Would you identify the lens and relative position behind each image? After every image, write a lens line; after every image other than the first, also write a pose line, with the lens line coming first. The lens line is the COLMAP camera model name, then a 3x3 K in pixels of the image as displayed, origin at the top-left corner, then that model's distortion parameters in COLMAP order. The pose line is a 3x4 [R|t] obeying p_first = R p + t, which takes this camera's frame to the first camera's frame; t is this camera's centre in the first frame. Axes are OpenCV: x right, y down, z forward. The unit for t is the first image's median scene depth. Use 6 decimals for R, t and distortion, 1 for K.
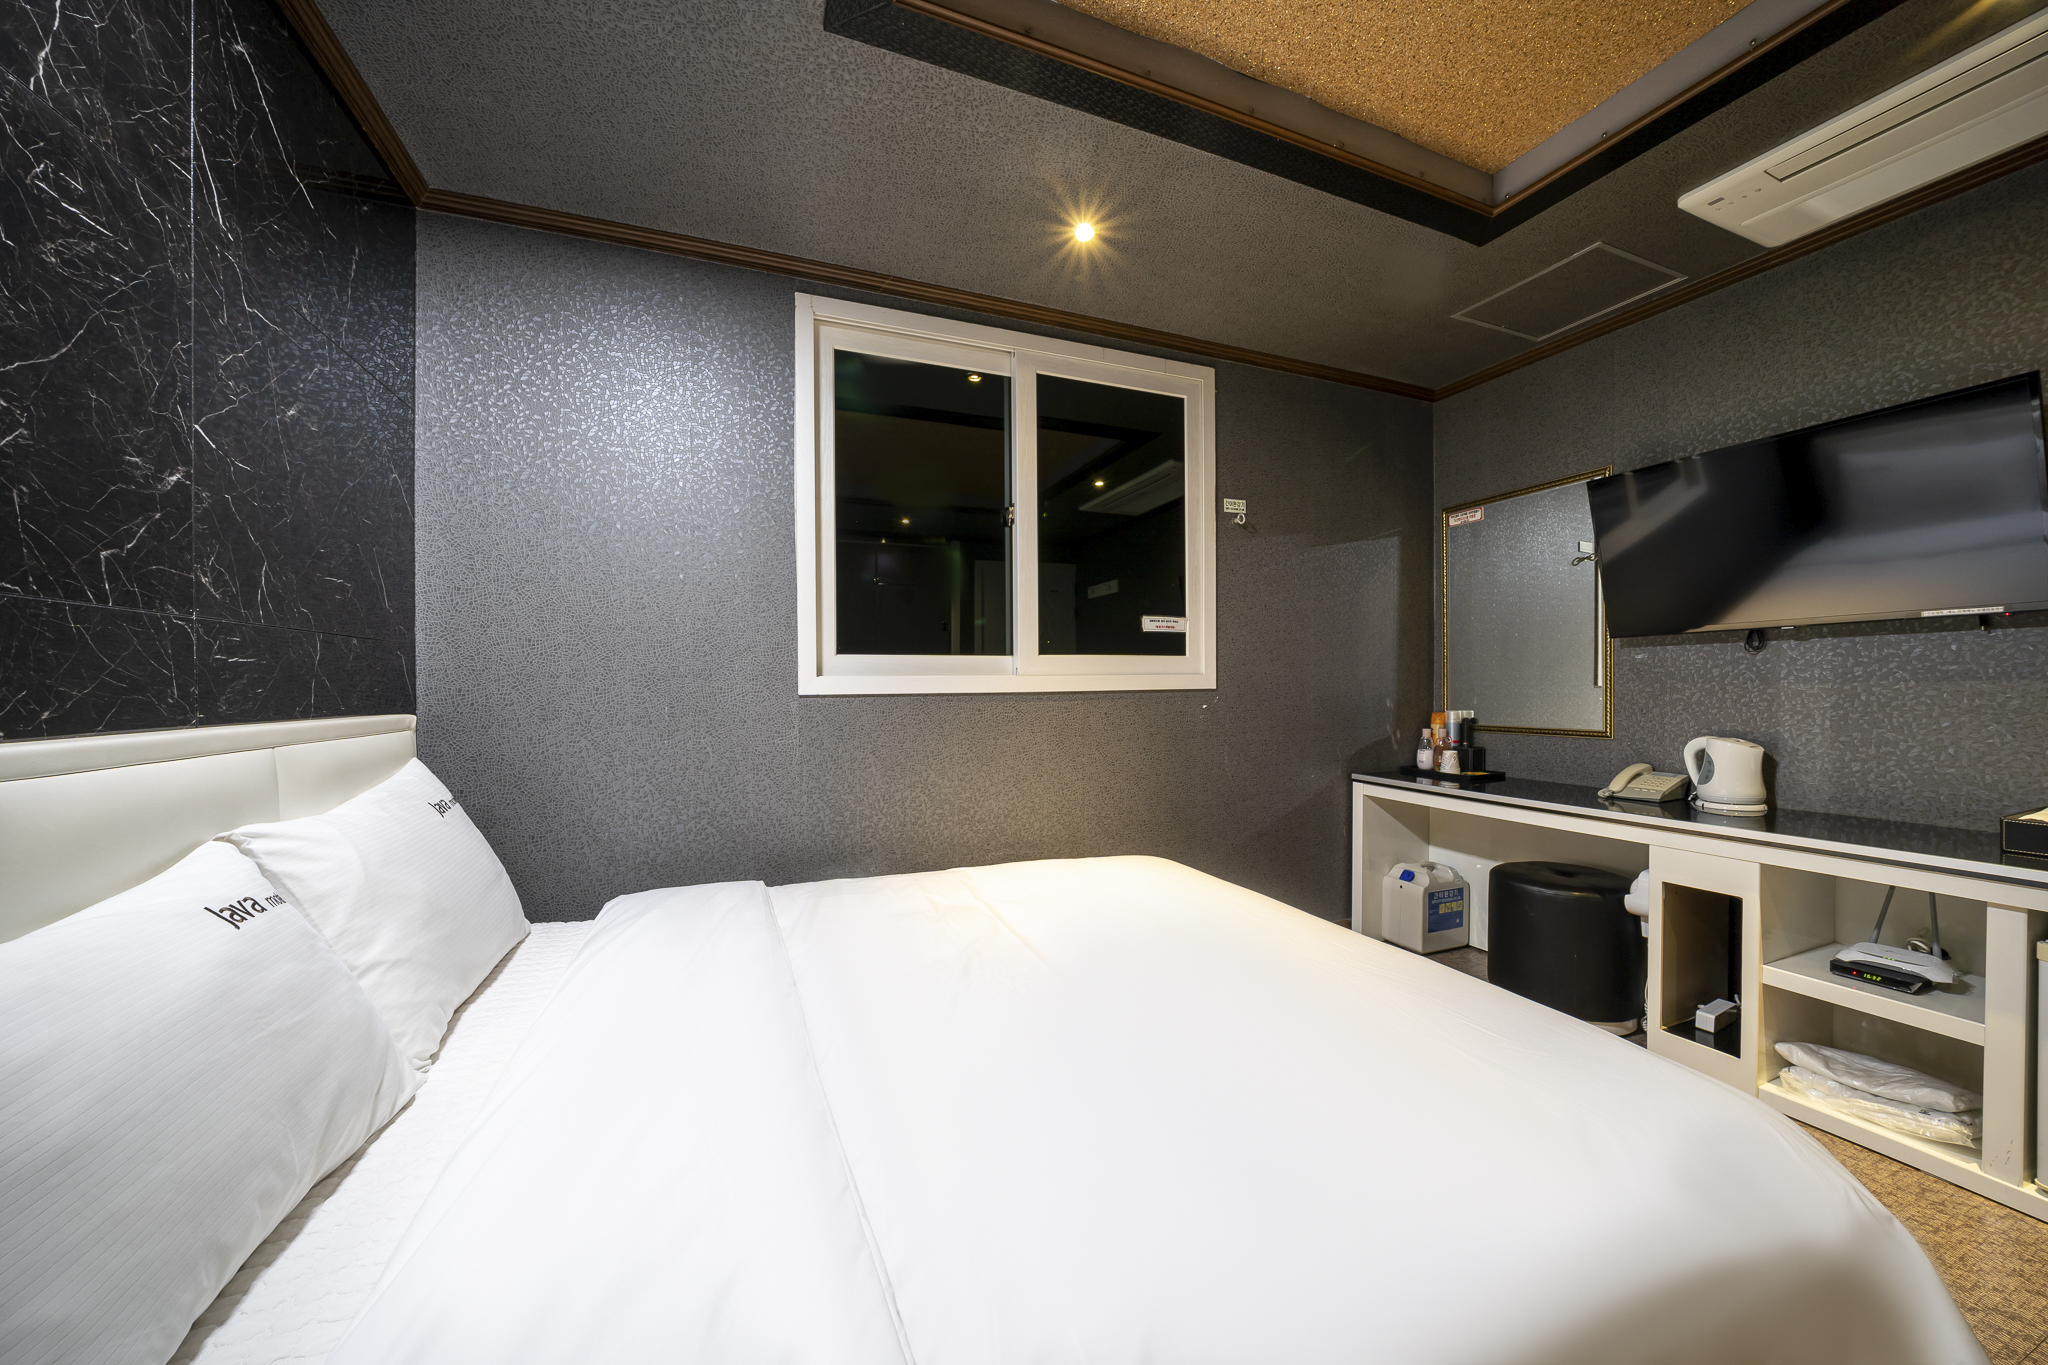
lens RADIAL K [[703.3, 0, 1012.9], [0, 703.3, 688.1], [0, 0, 1]] dist [-0.017346, 0.000016]
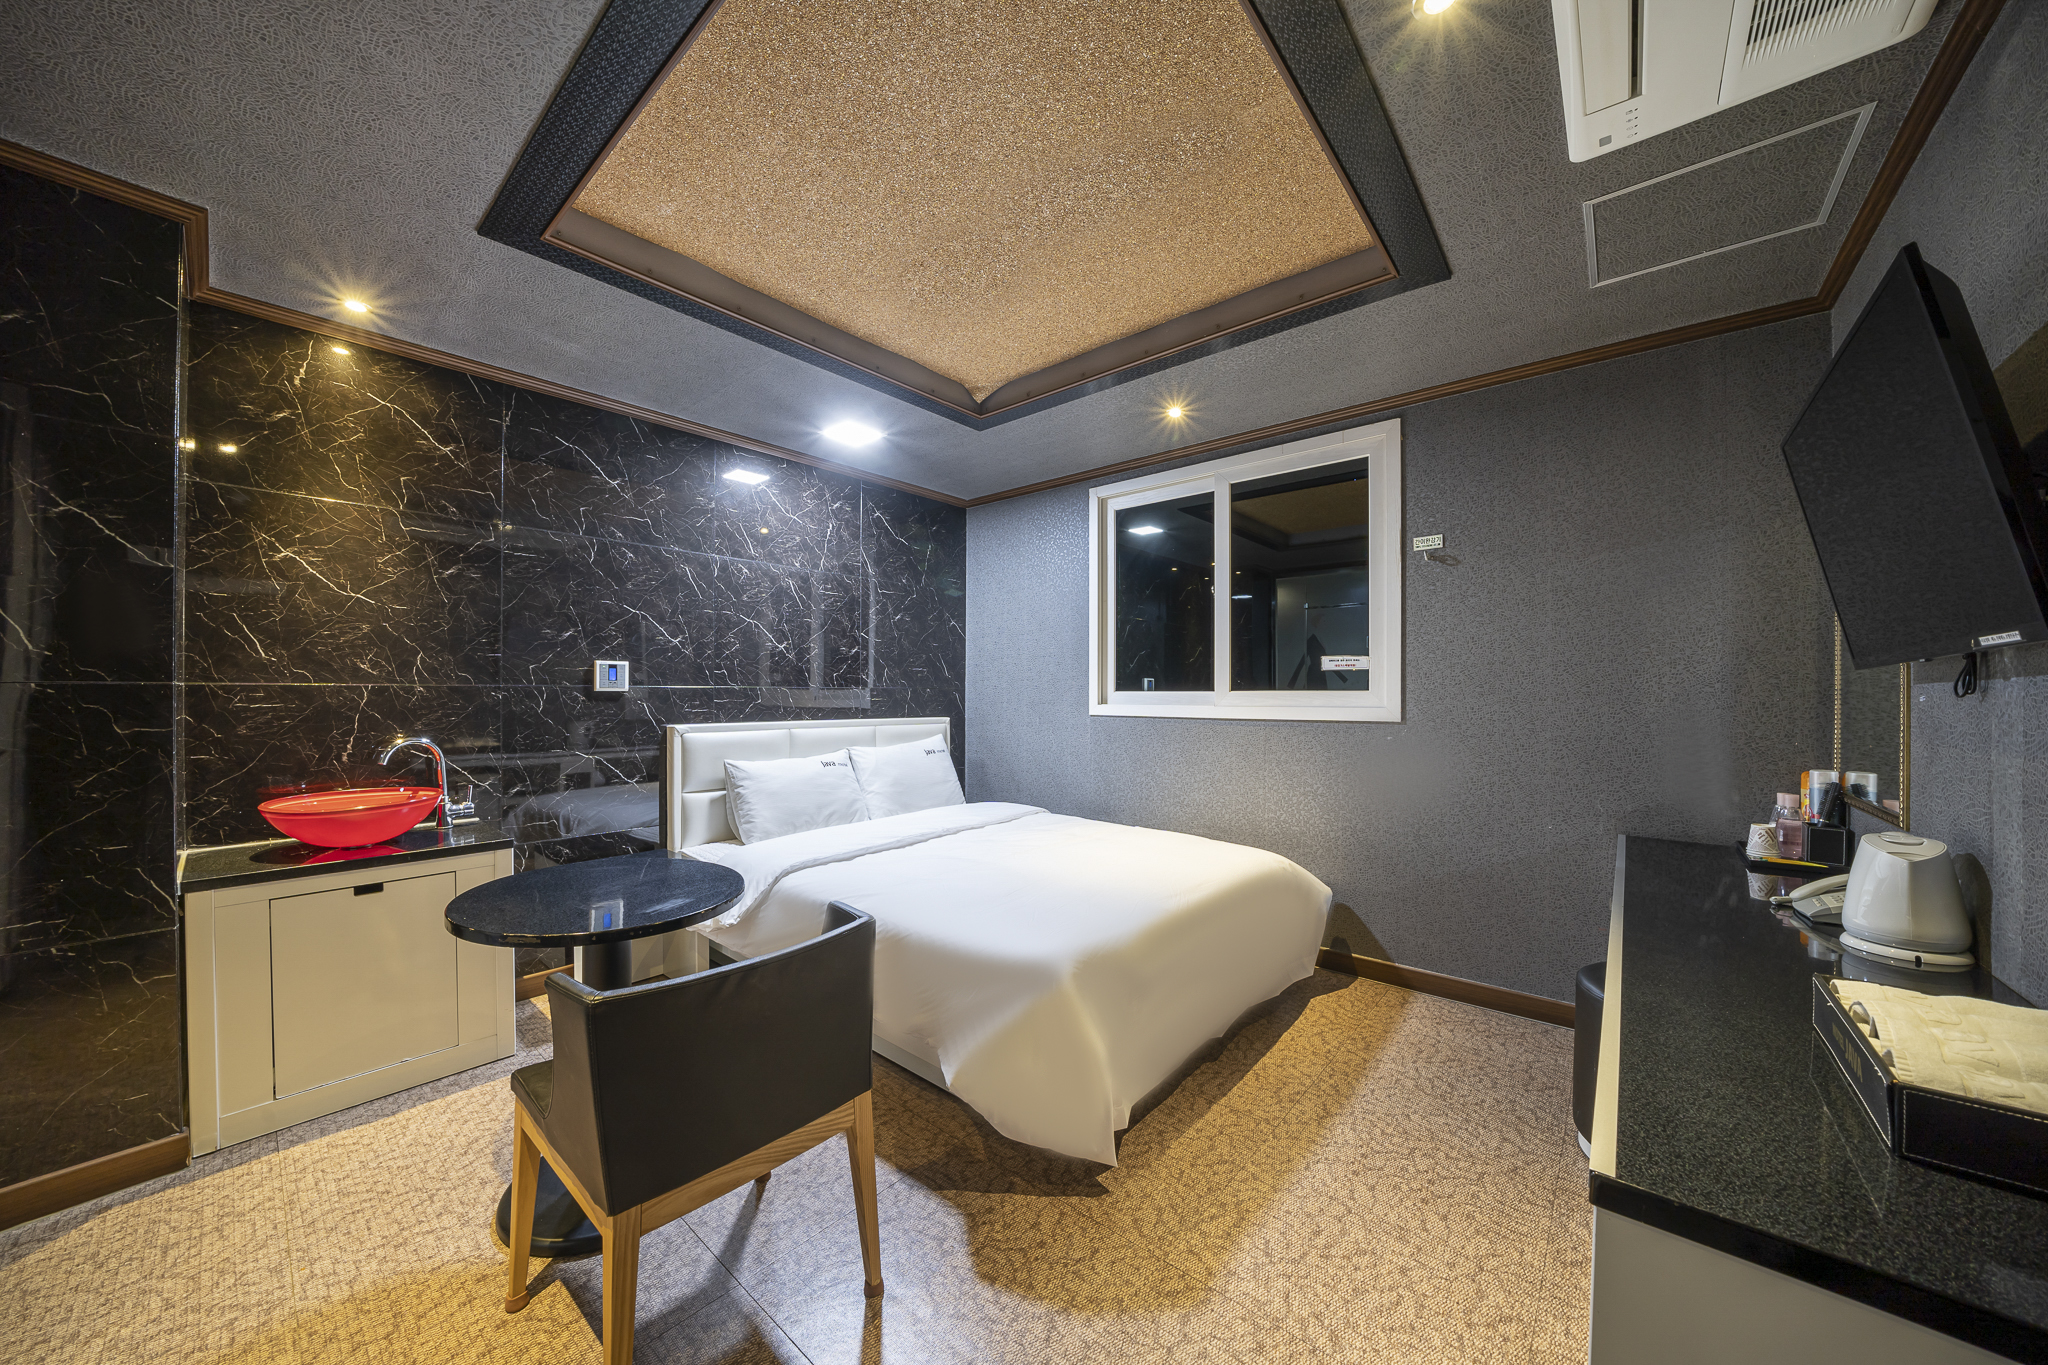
lens RADIAL K [[703.3, 0, 1024.0], [0, 703.3, 685.9], [0, 0, 1]] dist [-0.017346, 0.000016]
pose [[0.476101, -0.002026, -0.879388, 1.046174], [-0.012579, 0.999879, -0.009114, -0.040141], [0.879301, 0.015401, 0.476018, 0.006807]]
